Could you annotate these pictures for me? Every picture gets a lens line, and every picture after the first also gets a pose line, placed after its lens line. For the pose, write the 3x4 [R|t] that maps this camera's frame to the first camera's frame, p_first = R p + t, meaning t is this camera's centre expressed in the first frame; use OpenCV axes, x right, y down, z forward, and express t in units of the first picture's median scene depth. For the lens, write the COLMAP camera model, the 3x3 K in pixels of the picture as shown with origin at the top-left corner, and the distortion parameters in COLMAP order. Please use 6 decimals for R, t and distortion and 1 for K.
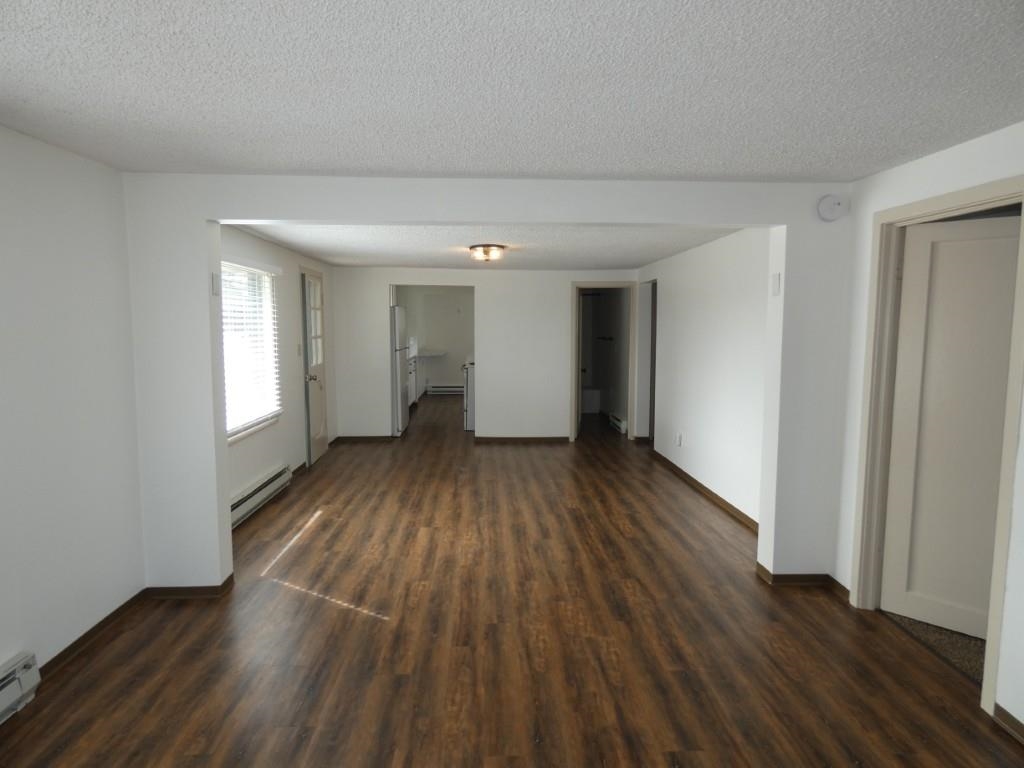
lens RADIAL K [[612.2, 0, 510.6], [0, 612.2, 386.7], [0, 0, 1]] dist [-0.007588, 0.004100]
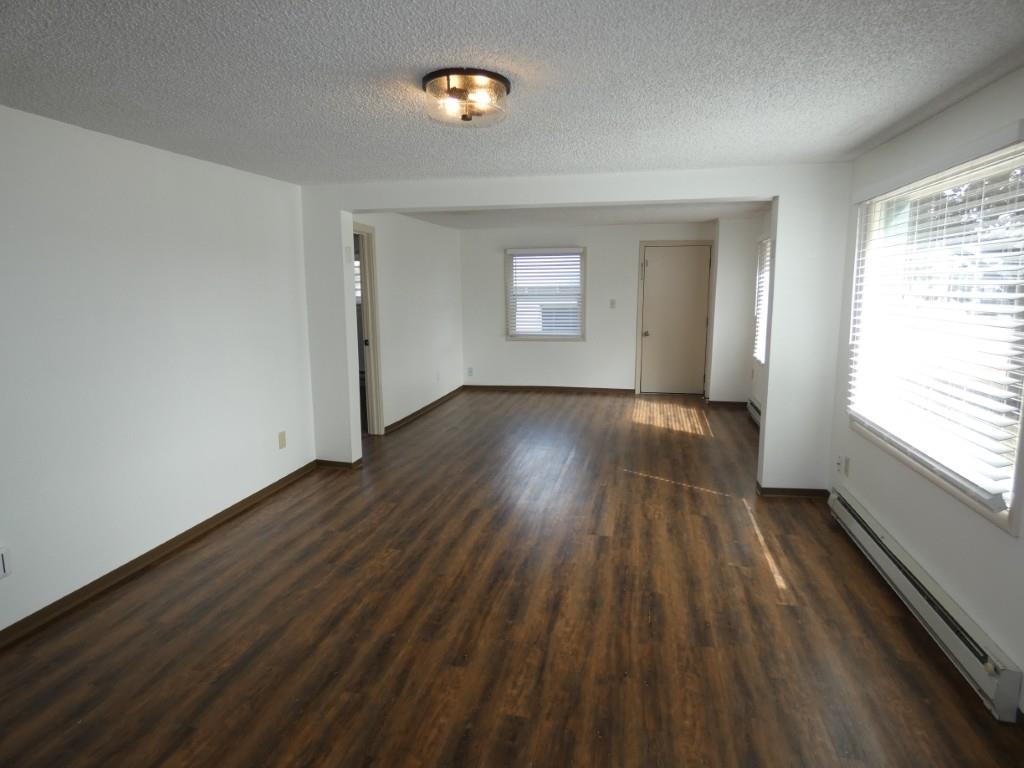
lens RADIAL K [[612.2, 0, 521.0], [0, 612.2, 380.9], [0, 0, 1]] dist [-0.007588, 0.004100]
pose [[-0.970865, -0.031503, 0.237546, -0.197818], [0.029010, 0.968577, 0.247017, -0.155253], [-0.237864, 0.246711, -0.939444, 1.595778]]
